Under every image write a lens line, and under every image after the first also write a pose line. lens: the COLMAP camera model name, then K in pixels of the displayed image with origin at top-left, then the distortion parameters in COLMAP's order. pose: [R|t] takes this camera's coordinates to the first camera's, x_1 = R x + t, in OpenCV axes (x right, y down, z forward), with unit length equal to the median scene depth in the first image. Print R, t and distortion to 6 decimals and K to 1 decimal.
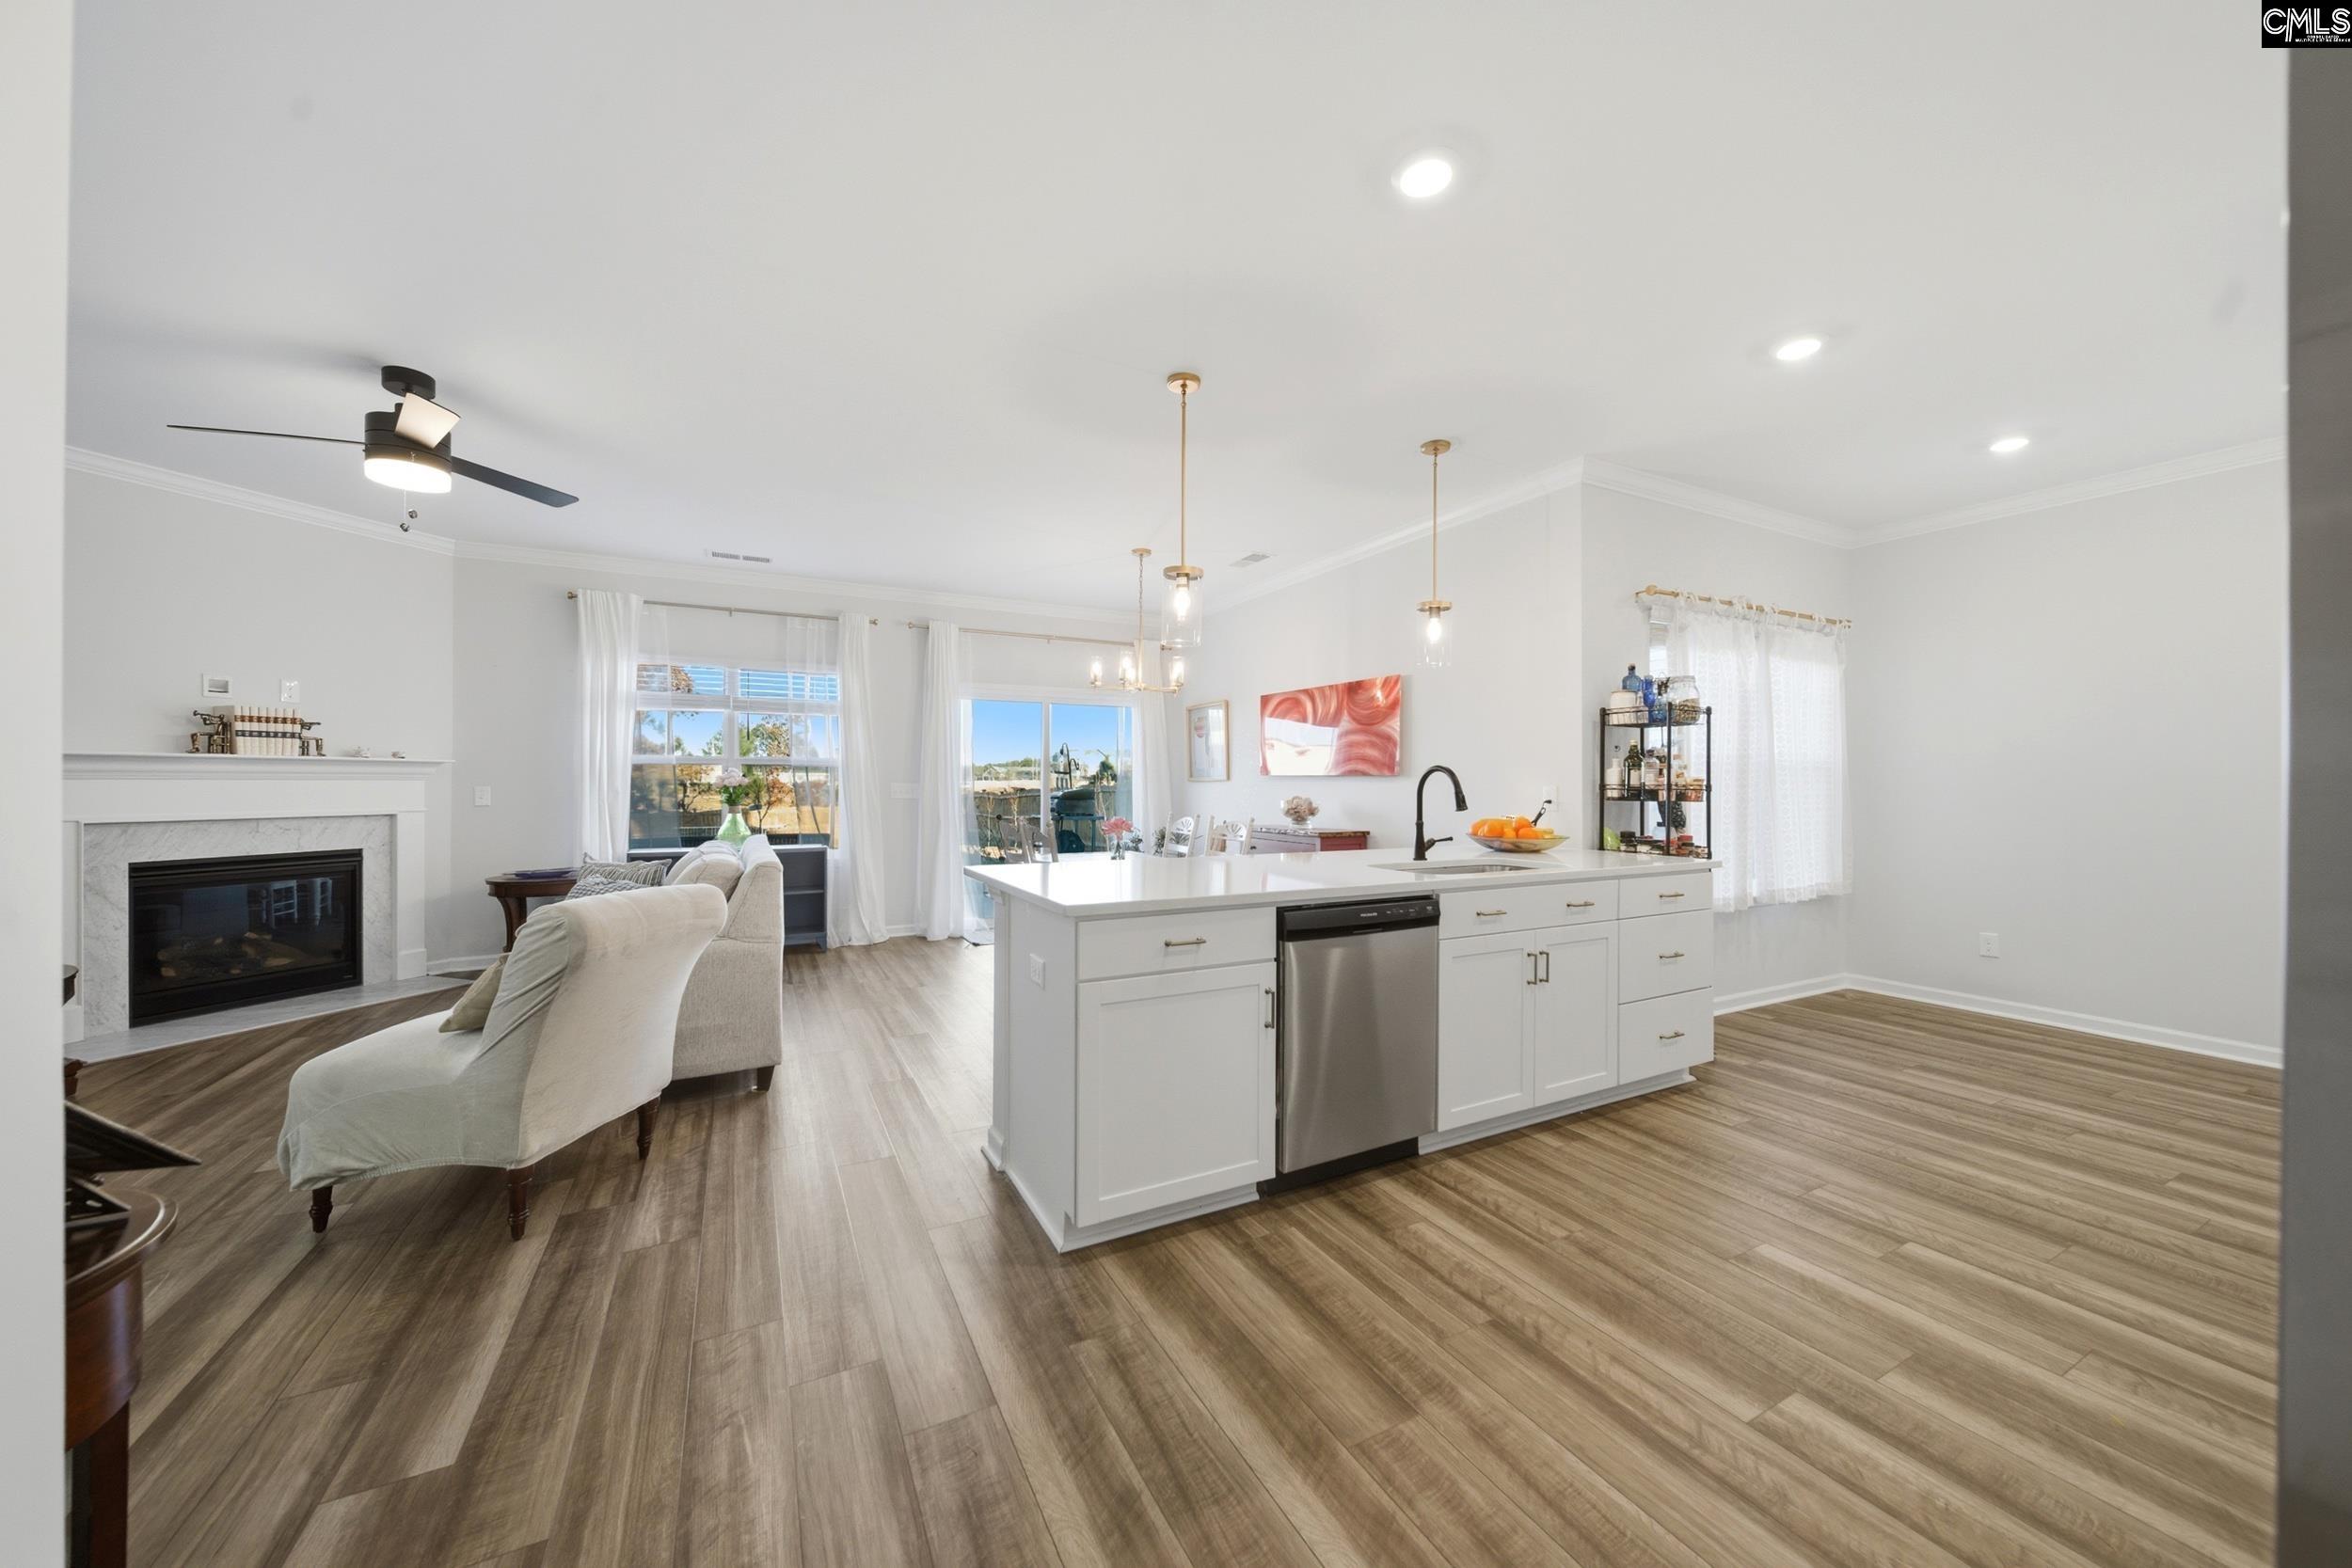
lens RADIAL K [[830.7, 0, 1180.1], [0, 830.7, 784.0], [0, 0, 1]] dist [-0.001498, -0.000660]
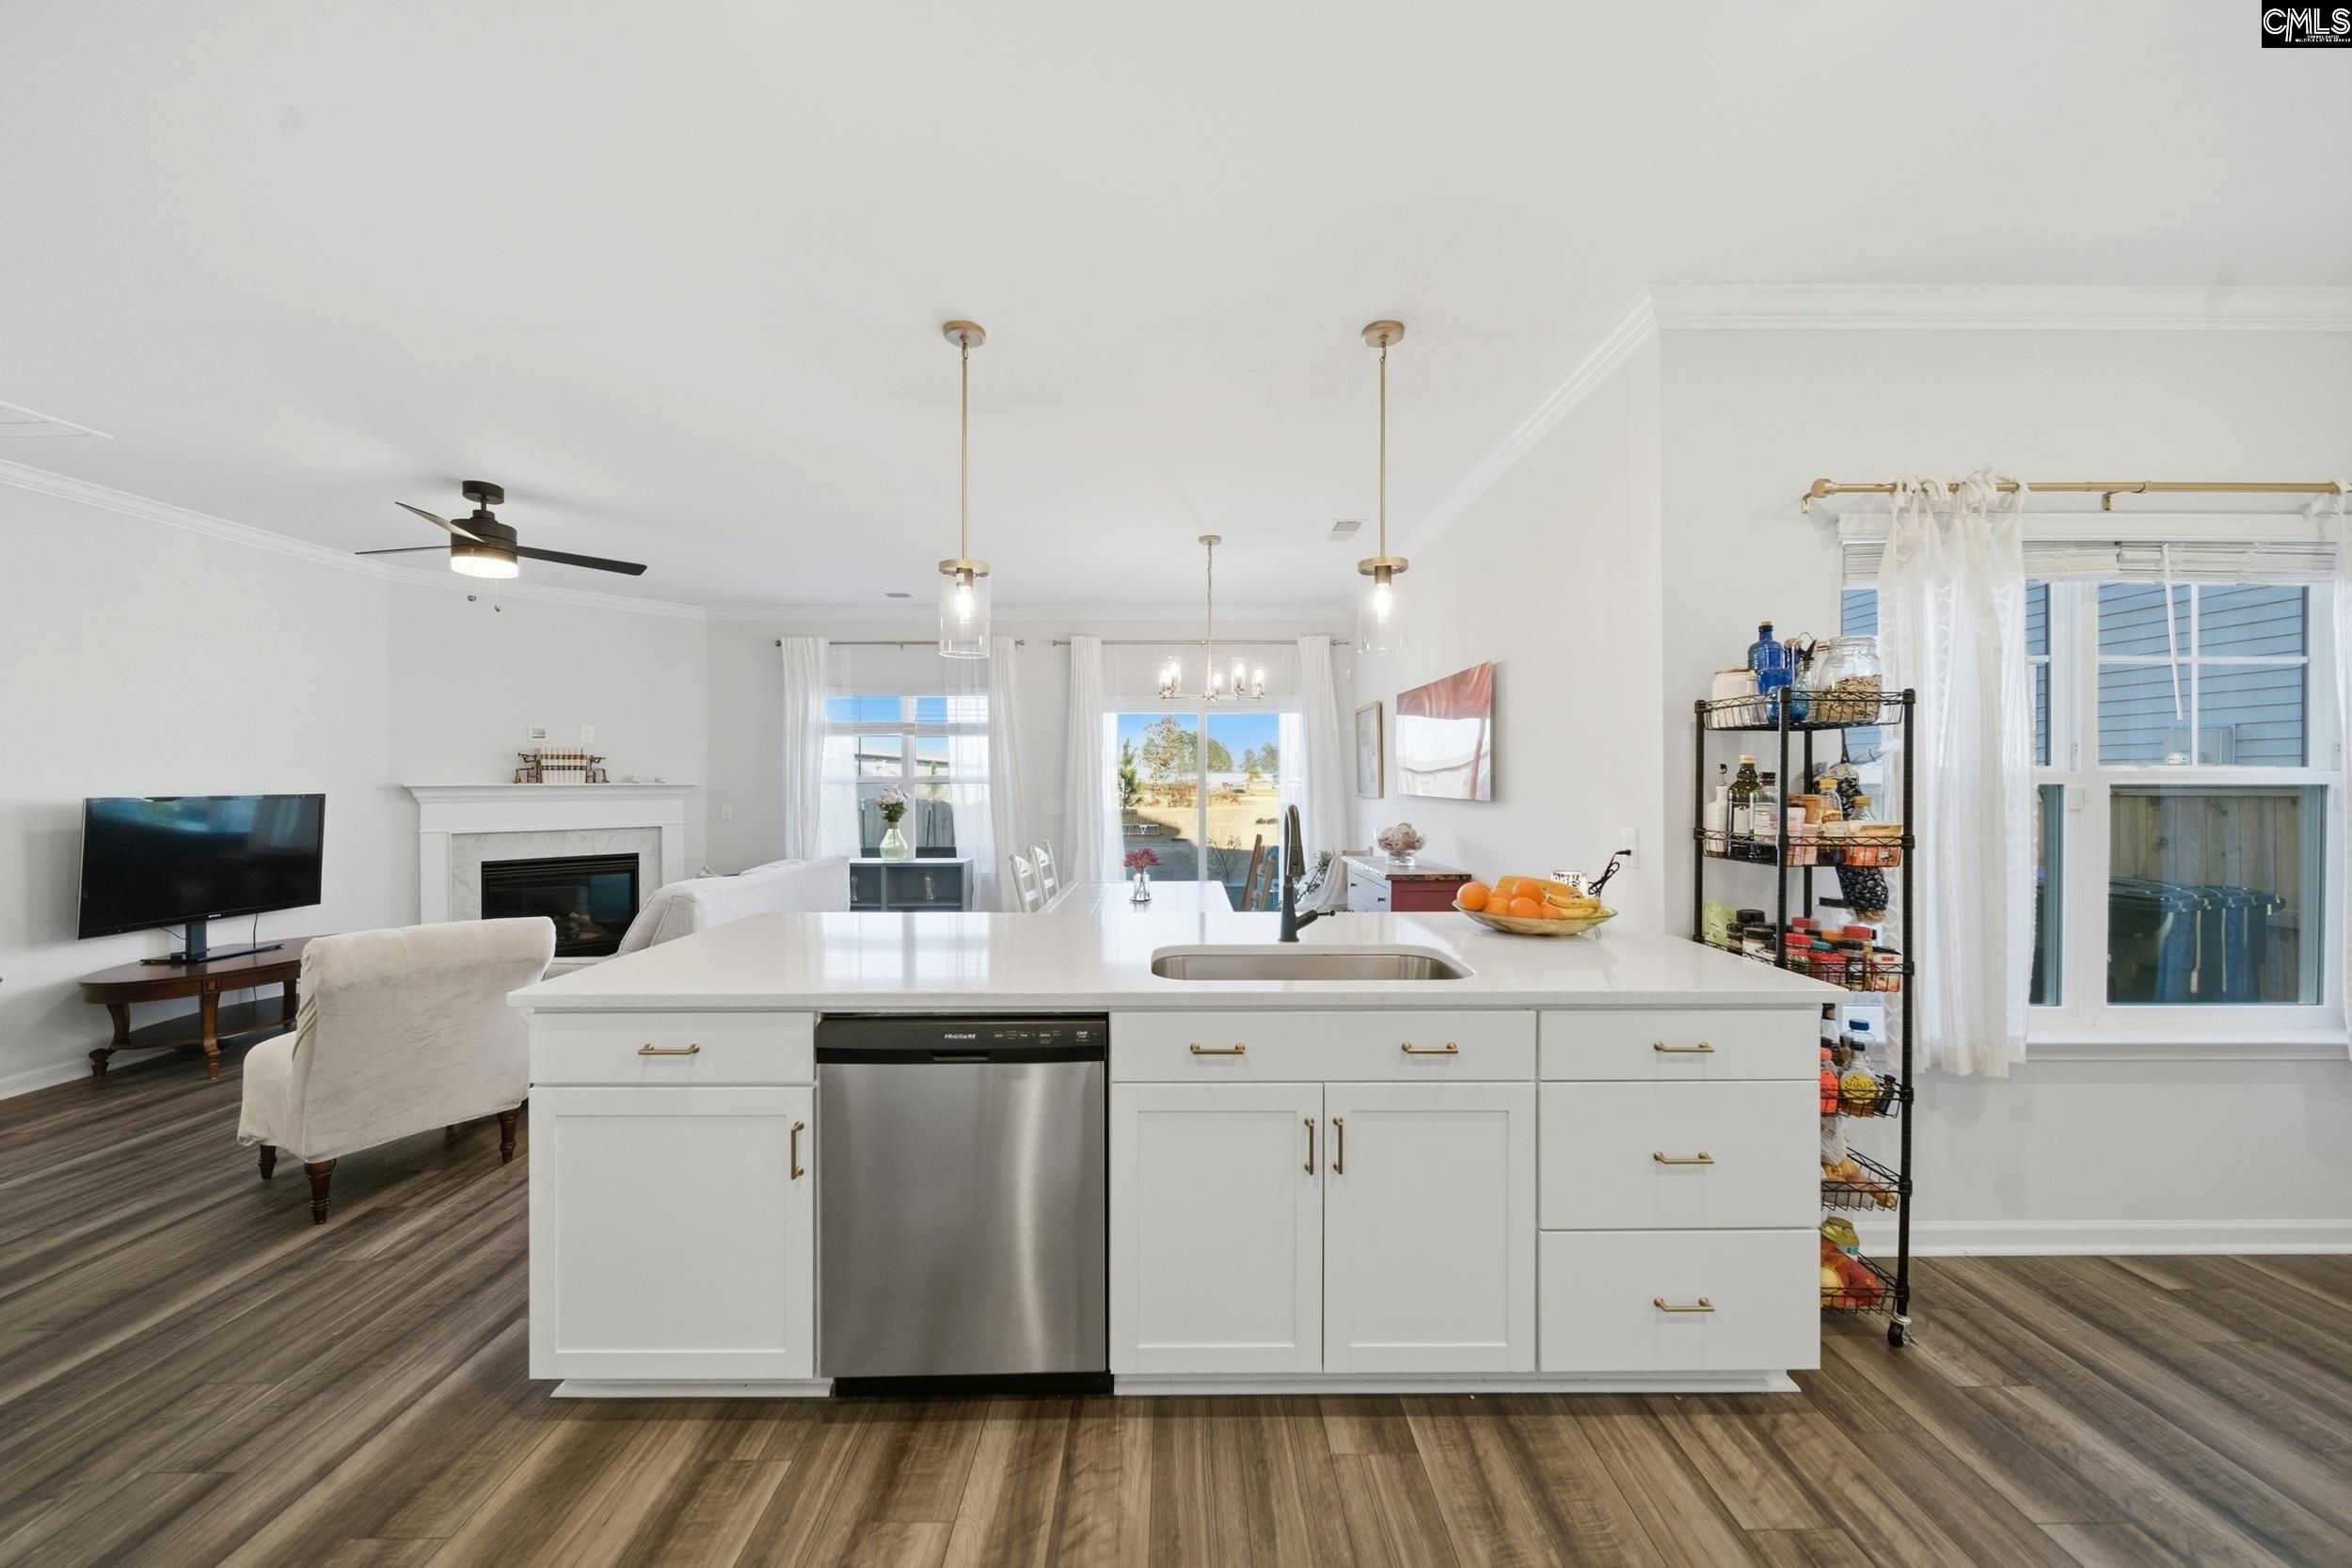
lens RADIAL K [[830.7, 0, 1180.1], [0, 830.7, 784.0], [0, 0, 1]] dist [-0.001498, -0.000660]
pose [[0.886917, -0.003460, -0.461915, 0.539252], [0.004510, 0.999989, 0.001168, -0.040845], [0.461906, -0.003119, 0.886923, 0.357177]]
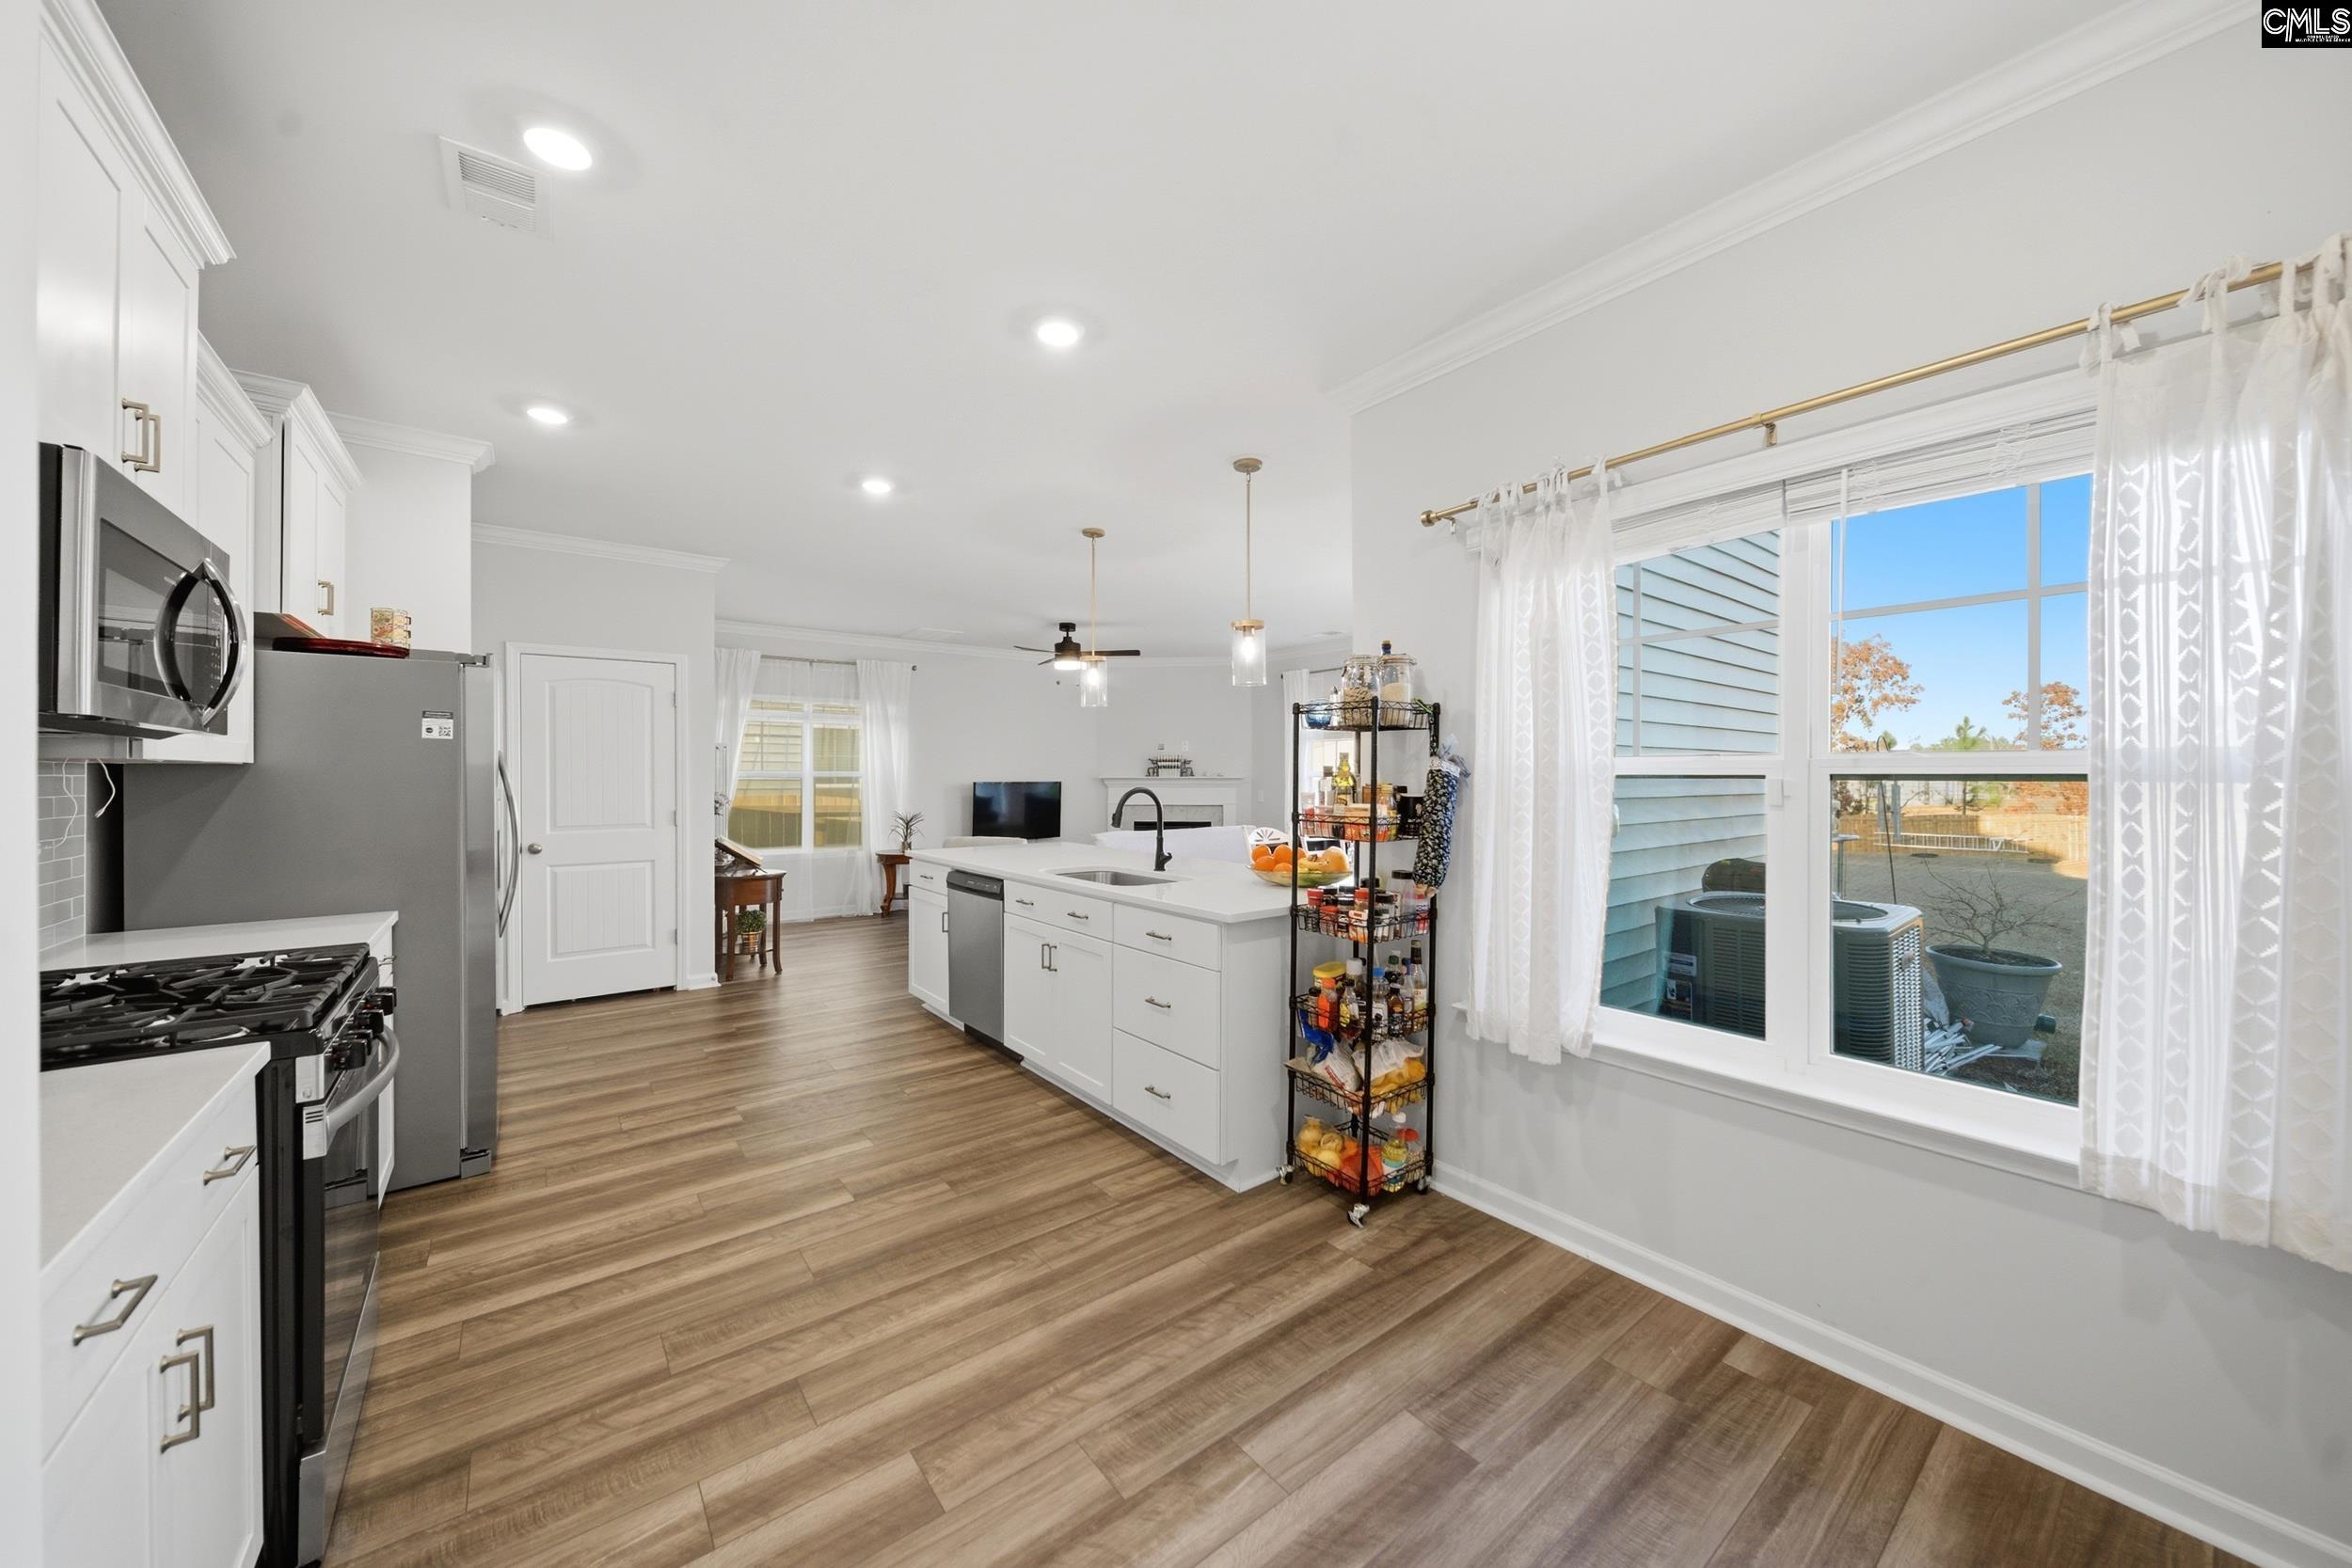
lens RADIAL K [[830.7, 0, 1180.1], [0, 830.7, 784.0], [0, 0, 1]] dist [-0.001498, -0.000660]
pose [[0.176572, 0.004013, -0.984280, 1.443877], [-0.000562, 0.999992, 0.003976, -0.032229], [0.984288, -0.000149, 0.176573, 0.847437]]
